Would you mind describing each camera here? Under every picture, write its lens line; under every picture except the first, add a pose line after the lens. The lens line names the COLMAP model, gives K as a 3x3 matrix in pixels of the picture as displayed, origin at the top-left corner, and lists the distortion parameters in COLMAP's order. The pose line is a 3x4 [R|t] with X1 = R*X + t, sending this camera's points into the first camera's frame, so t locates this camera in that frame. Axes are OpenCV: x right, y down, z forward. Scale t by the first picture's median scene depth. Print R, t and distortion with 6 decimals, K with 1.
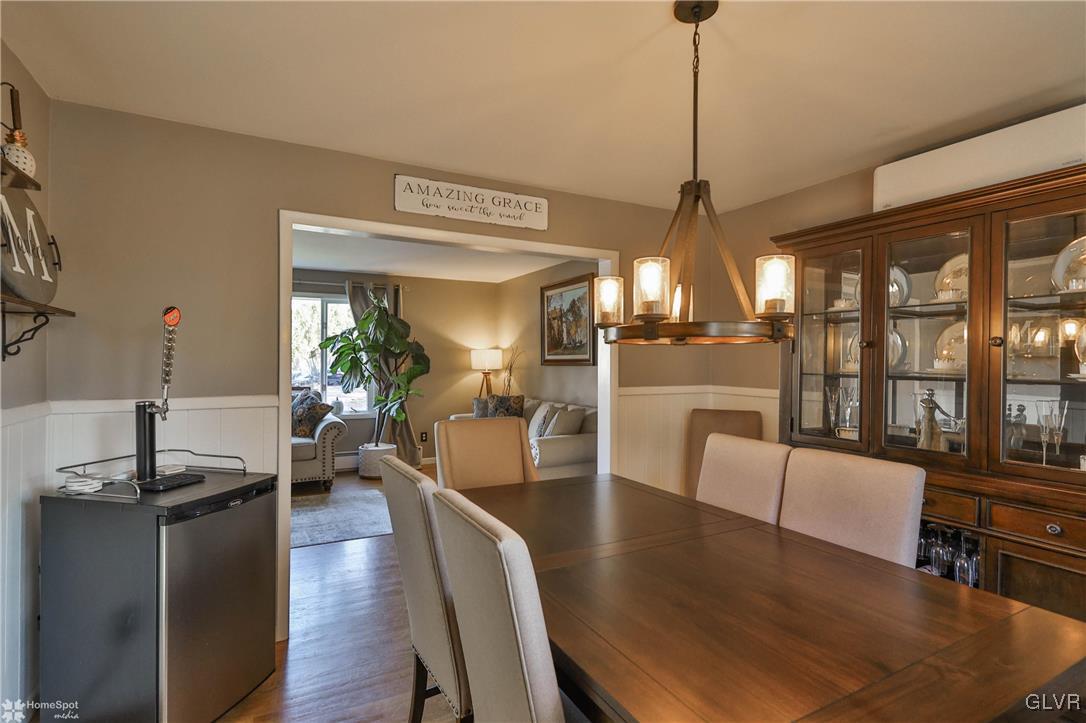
lens RADIAL K [[543.9, 0, 540.5], [0, 543.9, 364.7], [0, 0, 1]] dist [-0.002144, 0.002362]
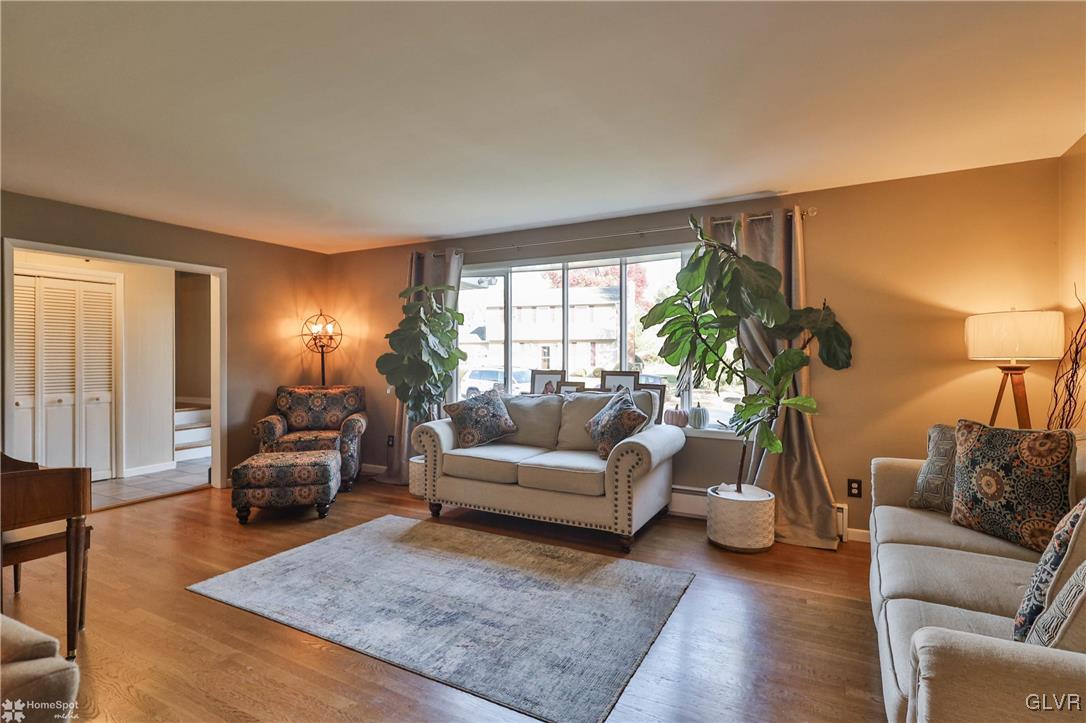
lens RADIAL K [[543.9, 0, 516.2], [0, 543.9, 347.9], [0, 0, 1]] dist [-0.002144, 0.002362]
pose [[0.532029, -0.018190, -0.846531, 0.068828], [-0.001882, 0.999741, -0.022665, 0.011557], [0.846724, 0.013652, 0.531857, 0.514089]]
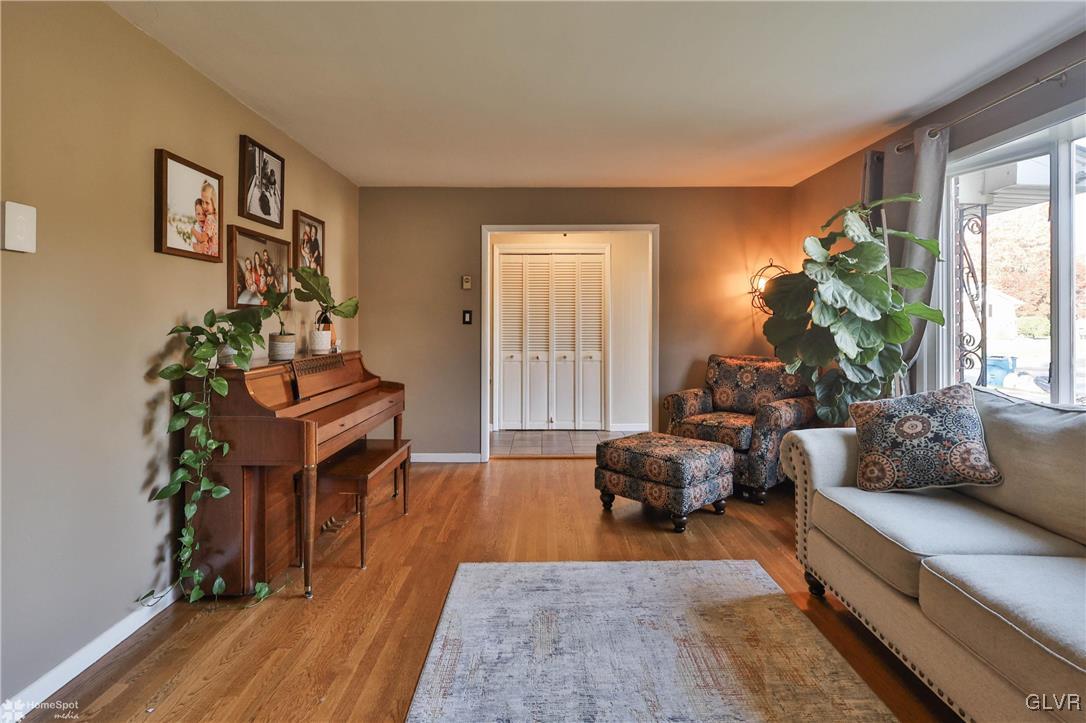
lens RADIAL K [[543.9, 0, 564.0], [0, 543.9, 311.9], [0, 0, 1]] dist [-0.002144, 0.002362]
pose [[-0.453916, -0.017229, -0.890878, -0.129352], [-0.004465, 0.999844, -0.017062, 0.009910], [0.891033, -0.003766, -0.453922, 0.813943]]
